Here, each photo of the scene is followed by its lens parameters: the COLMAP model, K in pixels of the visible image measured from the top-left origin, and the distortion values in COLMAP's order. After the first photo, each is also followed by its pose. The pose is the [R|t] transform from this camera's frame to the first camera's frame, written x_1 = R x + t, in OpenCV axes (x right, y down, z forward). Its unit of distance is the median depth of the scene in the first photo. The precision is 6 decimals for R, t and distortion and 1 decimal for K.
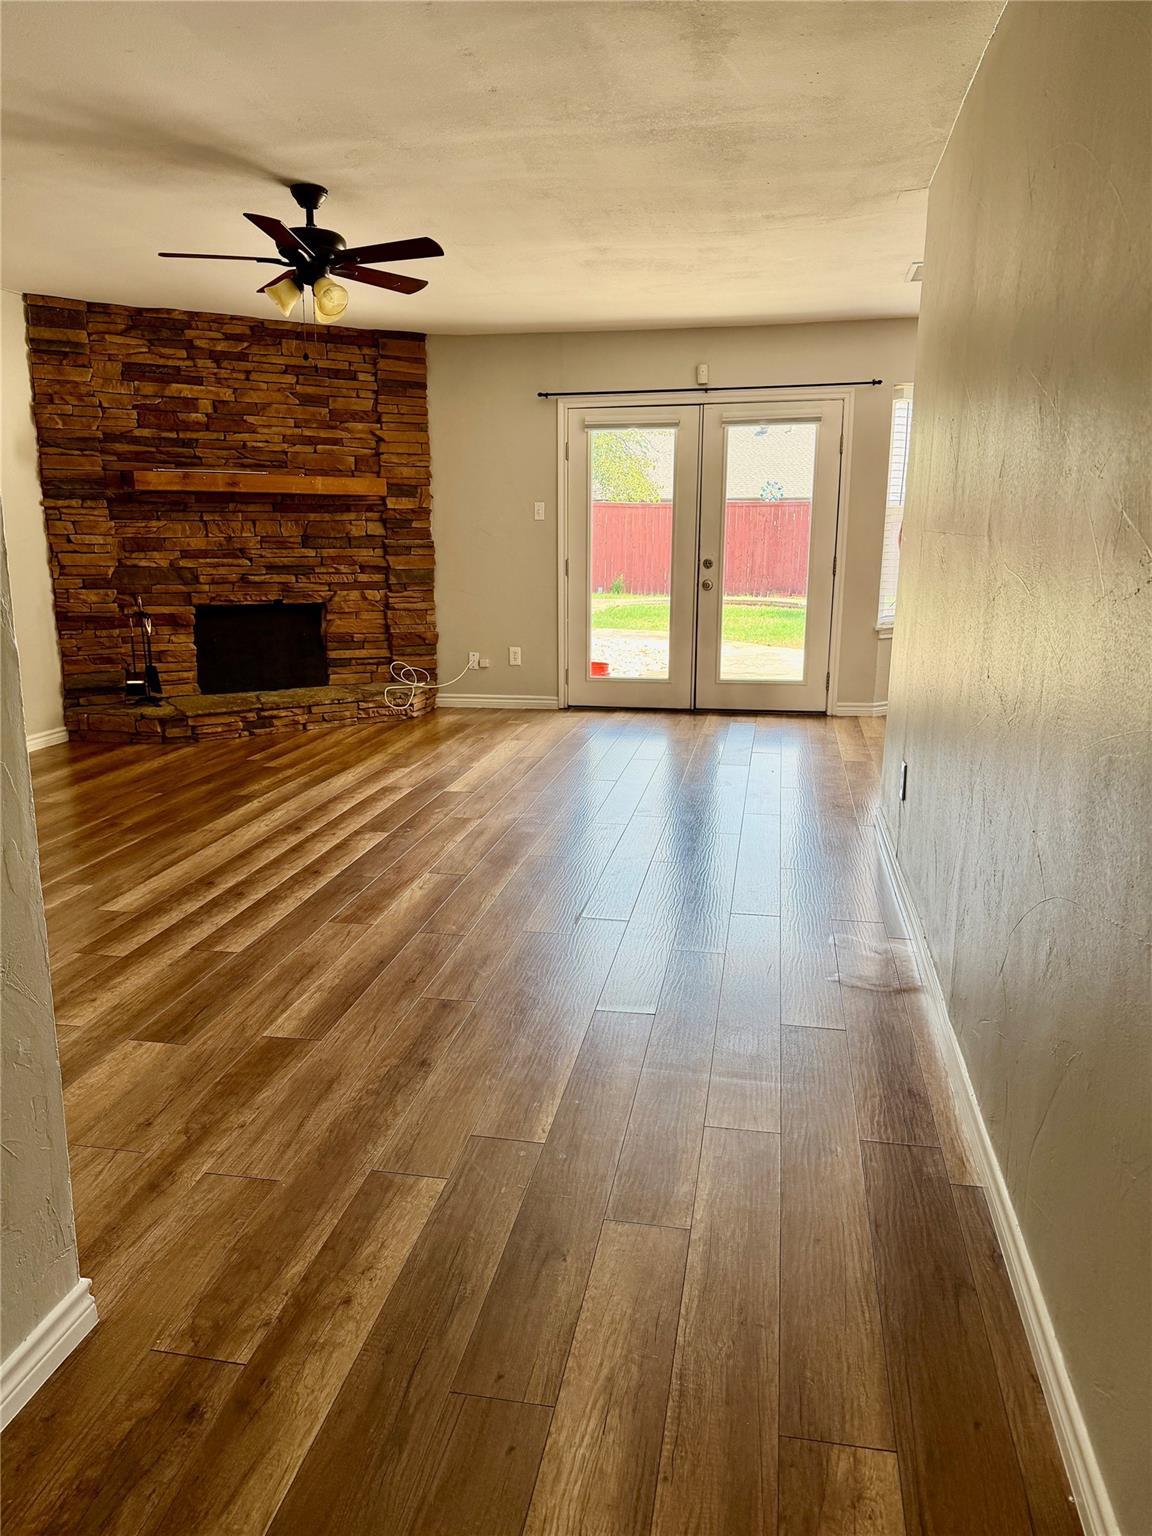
lens RADIAL K [[1064.3, 0, 580.8], [0, 1064.3, 776.9], [0, 0, 1]] dist [0.148568, -0.306257]
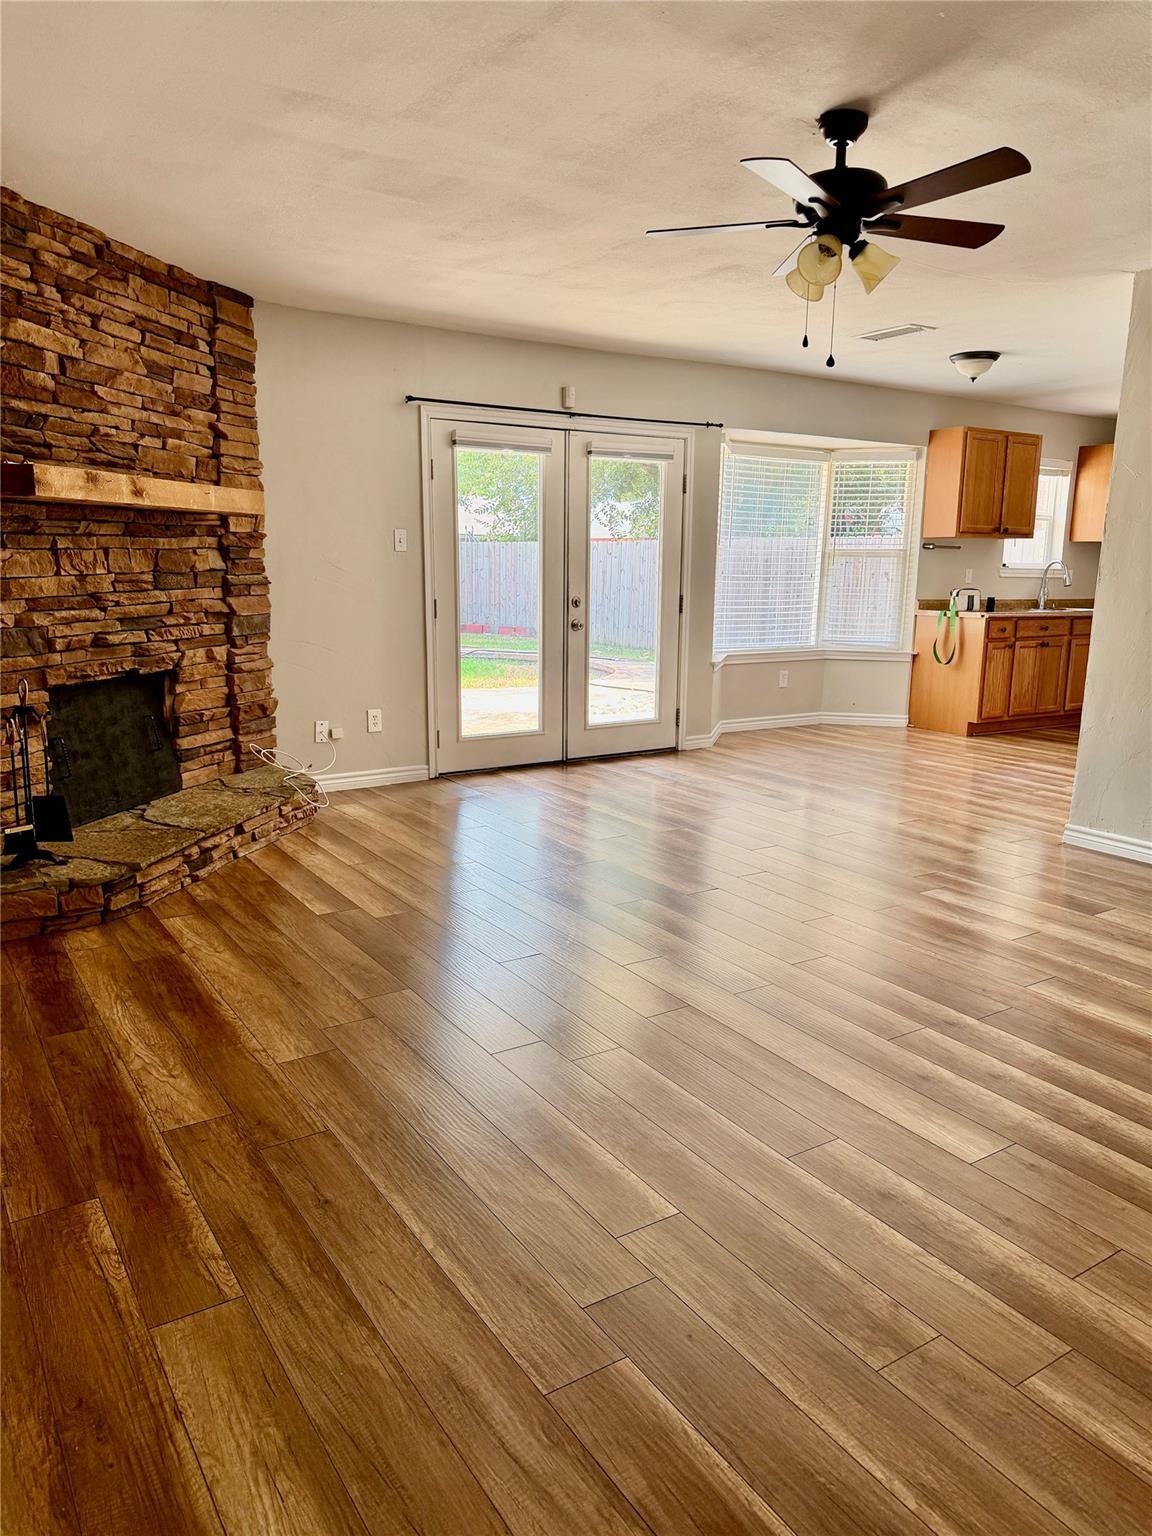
lens RADIAL K [[1074.9, 0, 576.0], [0, 1074.9, 768.0], [0, 0, 1]] dist [0.058593, -0.080923]
pose [[0.721765, -0.123363, 0.681056, -0.568778], [0.142113, 0.989437, 0.028614, -0.091212], [-0.677392, 0.076134, 0.731672, 0.366114]]
